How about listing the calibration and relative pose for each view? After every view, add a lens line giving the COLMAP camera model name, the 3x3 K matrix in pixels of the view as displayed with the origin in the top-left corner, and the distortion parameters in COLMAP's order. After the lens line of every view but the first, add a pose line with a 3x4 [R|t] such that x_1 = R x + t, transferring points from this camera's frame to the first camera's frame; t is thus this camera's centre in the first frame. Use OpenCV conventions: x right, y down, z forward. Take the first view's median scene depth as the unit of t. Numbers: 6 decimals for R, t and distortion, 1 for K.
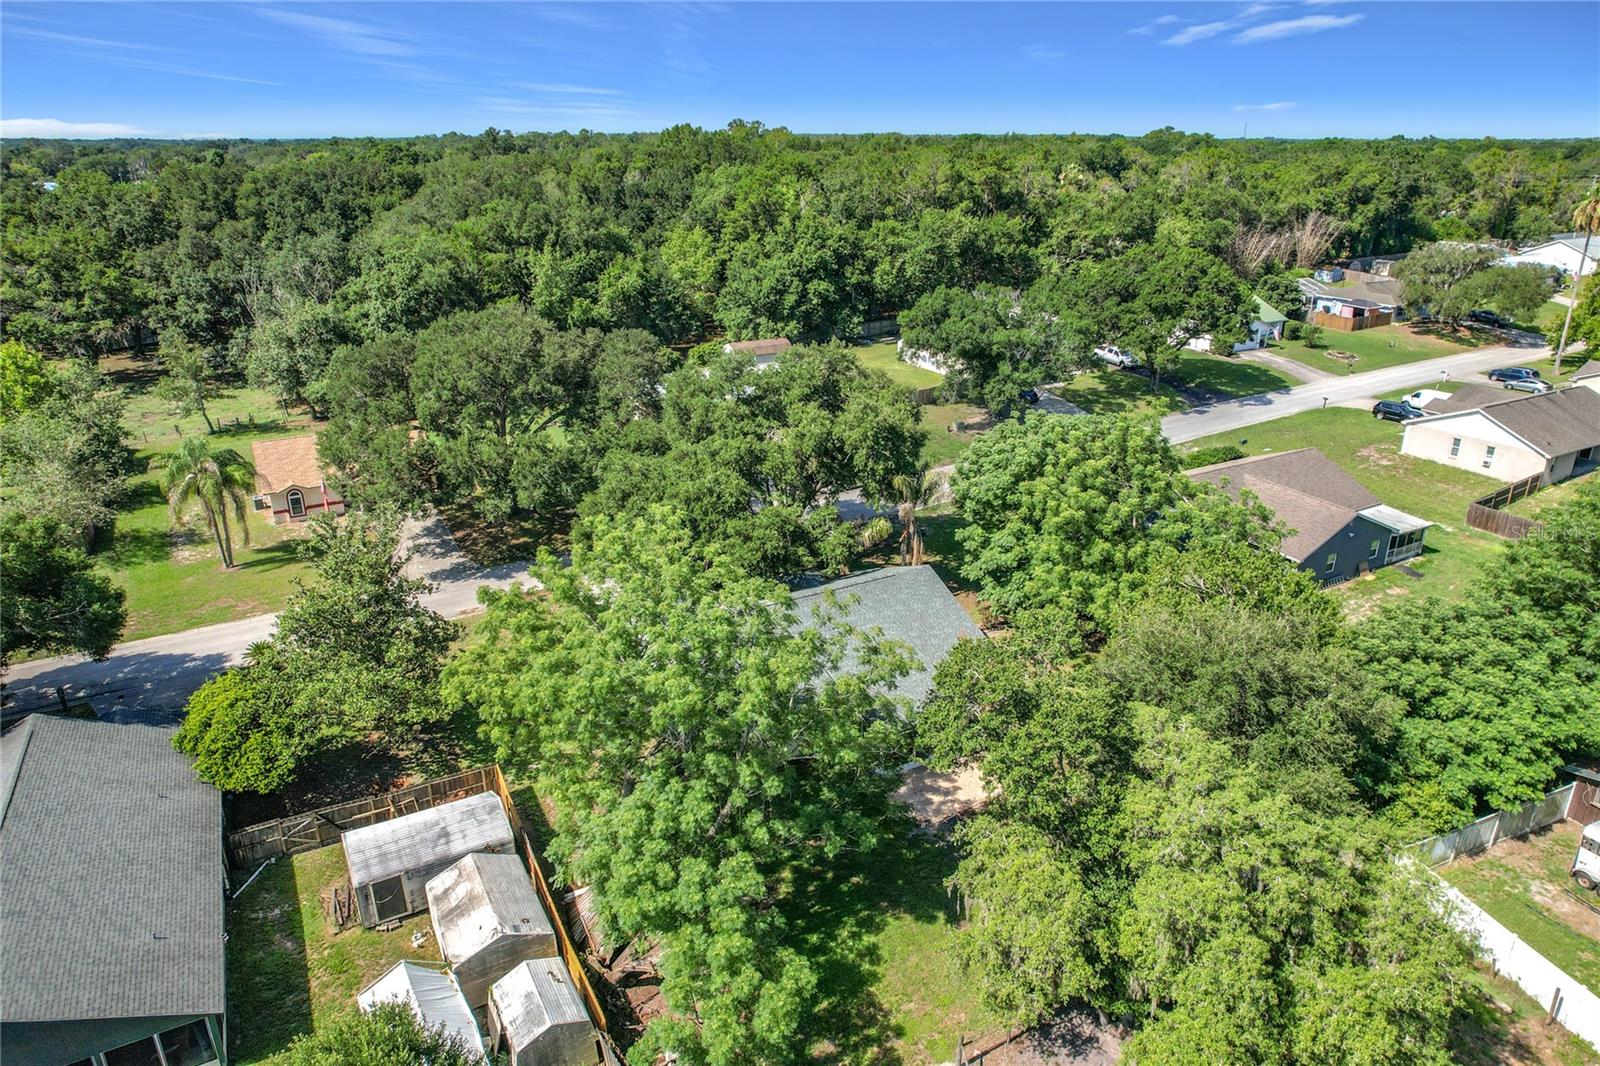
lens RADIAL K [[1024.4, 0, 800.0], [0, 1024.4, 533.0], [0, 0, 1]] dist [-0.061183, 0.068298]
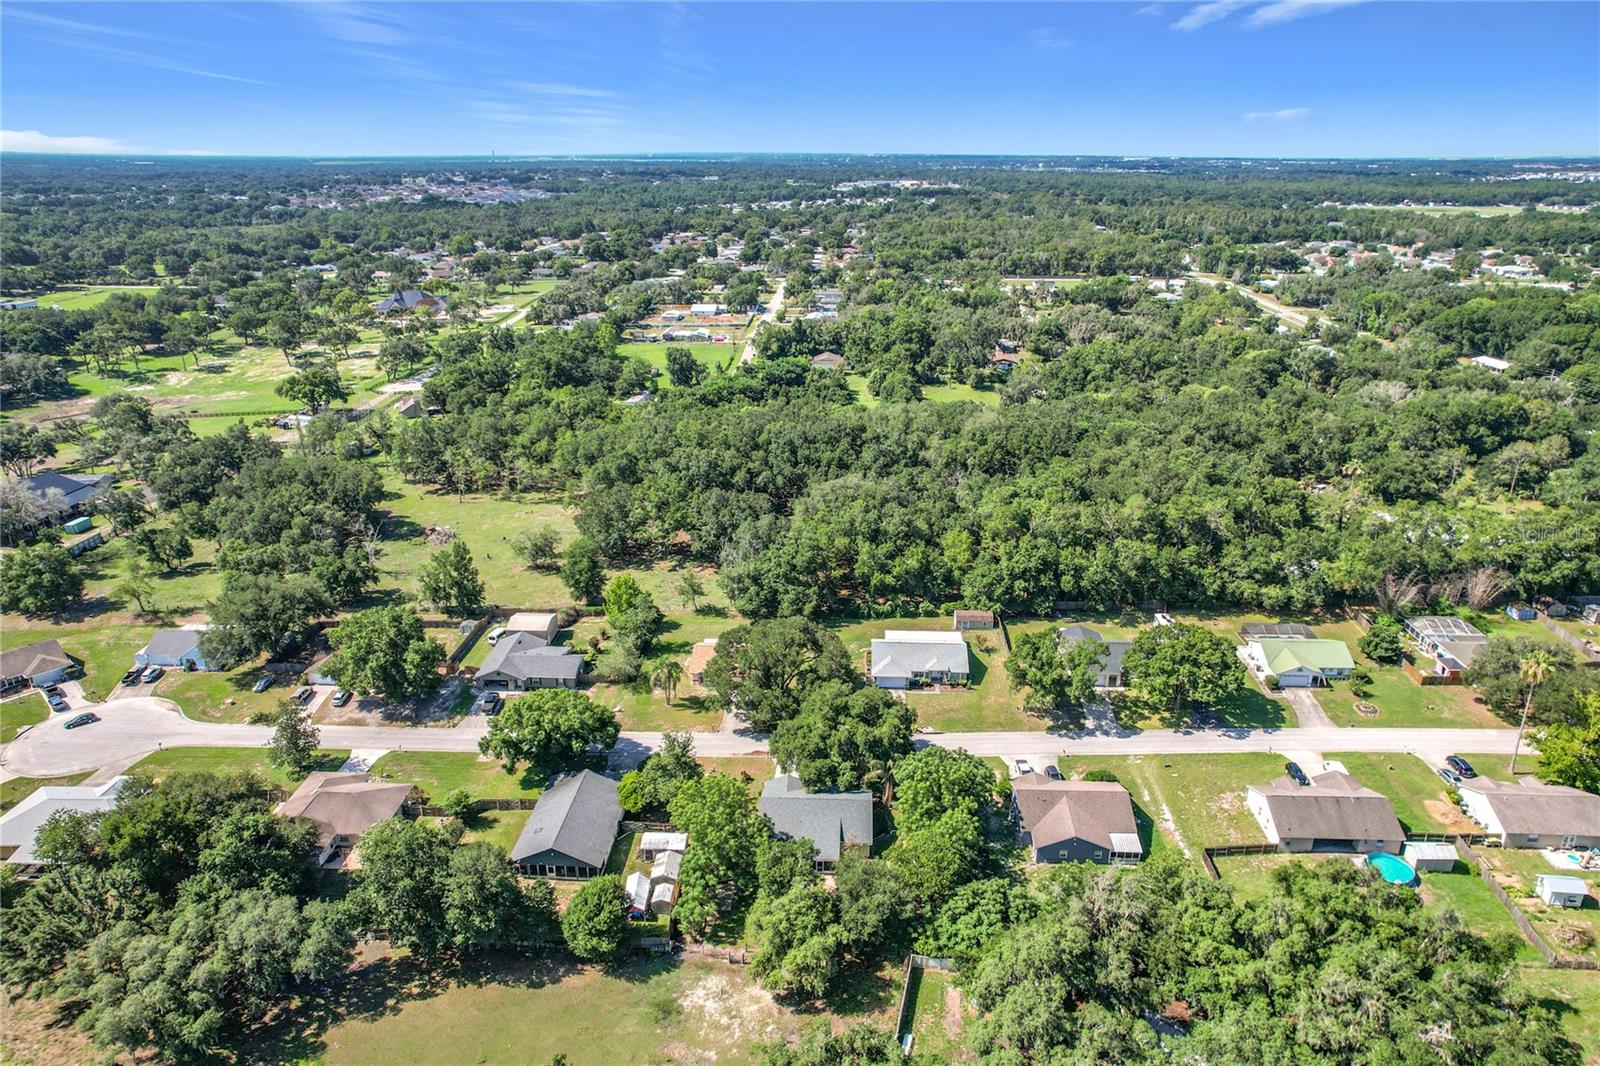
lens RADIAL K [[1012.0, 0, 810.8], [0, 1012.0, 528.5], [0, 0, 1]] dist [-0.045965, 0.045590]
pose [[0.851696, 0.188210, -0.489072, 0.789977], [-0.194513, 0.980146, 0.038454, -0.501745], [0.486599, 0.062380, 0.871395, -0.934823]]
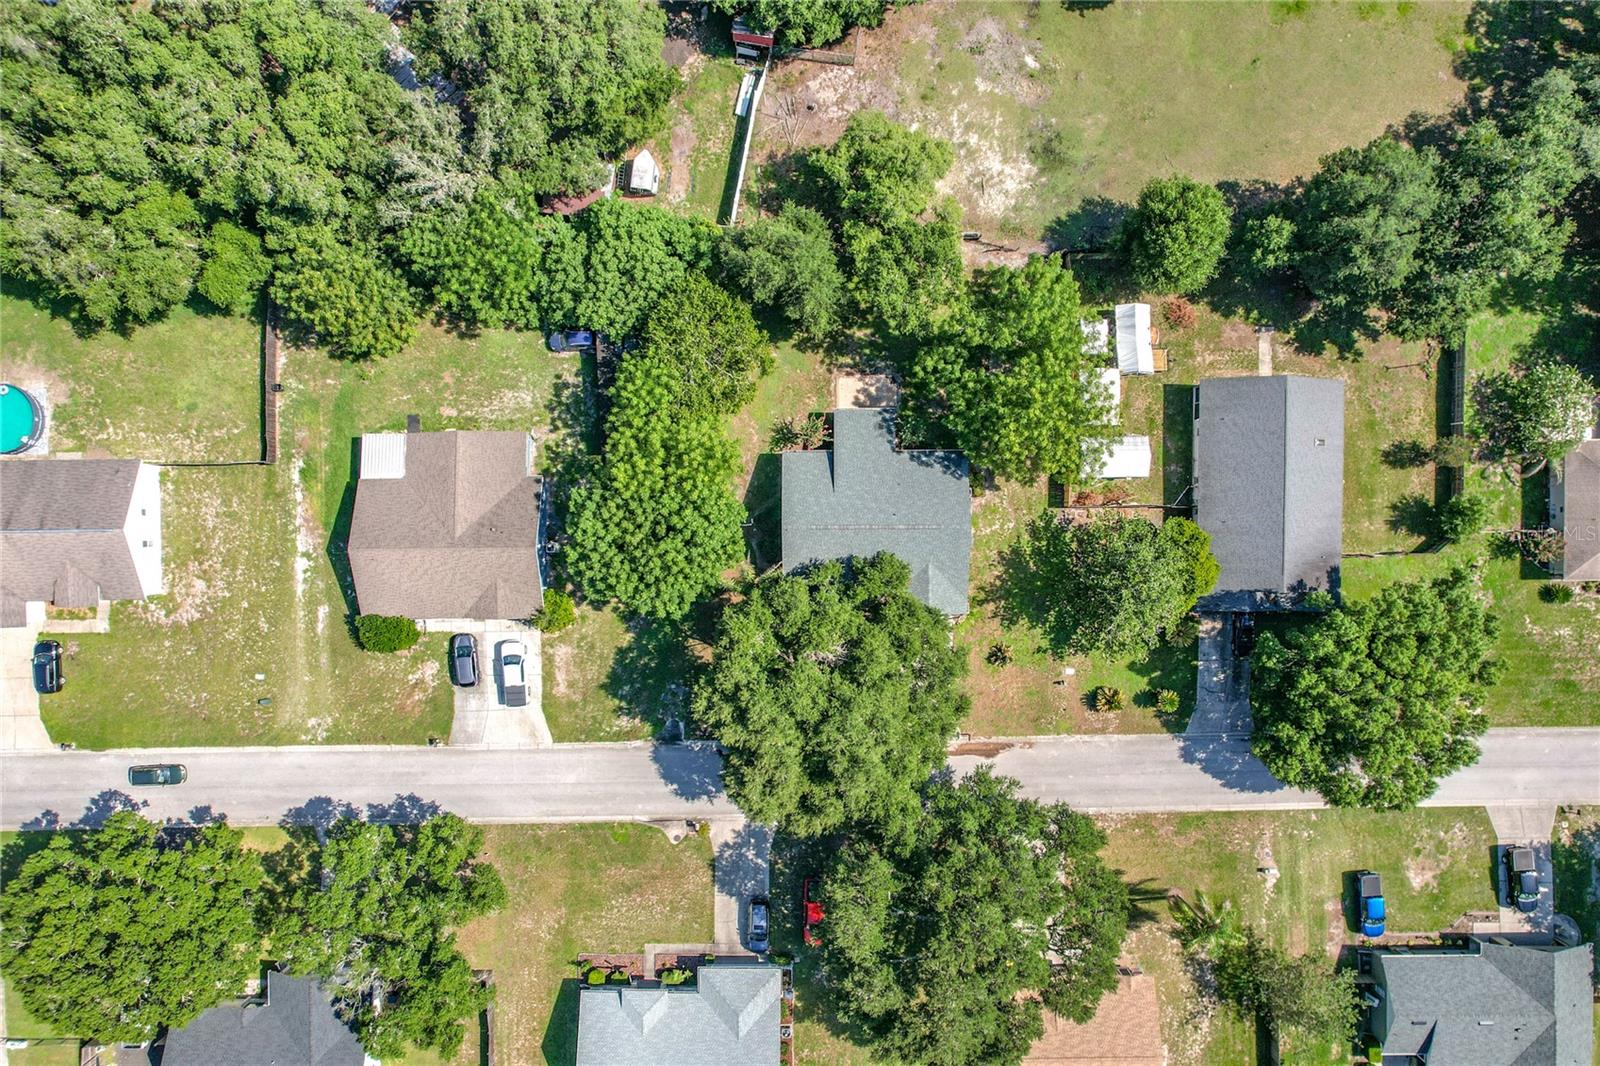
lens RADIAL K [[1034.8, 0, 810.5], [0, 1034.8, 524.6], [0, 0, 1]] dist [-0.080156, 0.076051]
pose [[-0.876807, -0.480841, -0.001264, 0.067600], [0.185377, -0.340456, 0.921805, -0.974447], [-0.443672, 0.808011, 0.387651, 0.287265]]
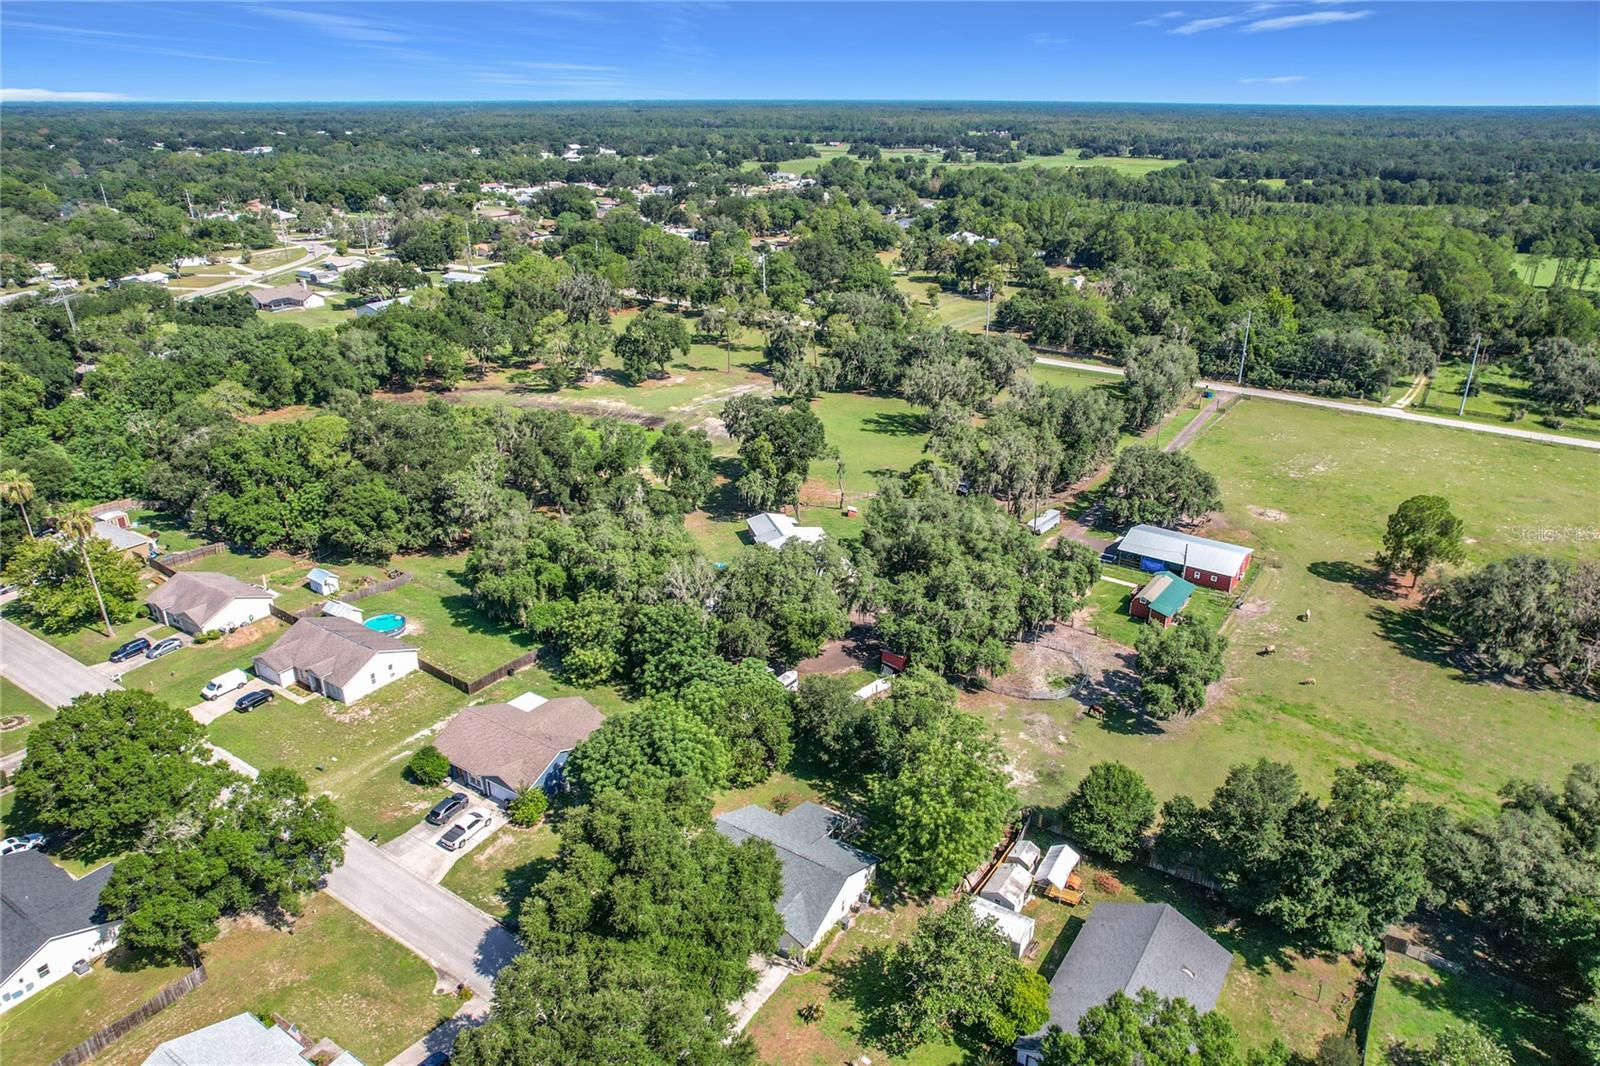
lens RADIAL K [[1034.8, 0, 810.5], [0, 1034.8, 524.6], [0, 0, 1]] dist [-0.080156, 0.076051]
pose [[-0.471244, -0.339372, 0.814098, -0.911091], [0.323899, 0.791932, 0.517622, -0.925025], [-0.820377, 0.507612, -0.263271, 0.778867]]
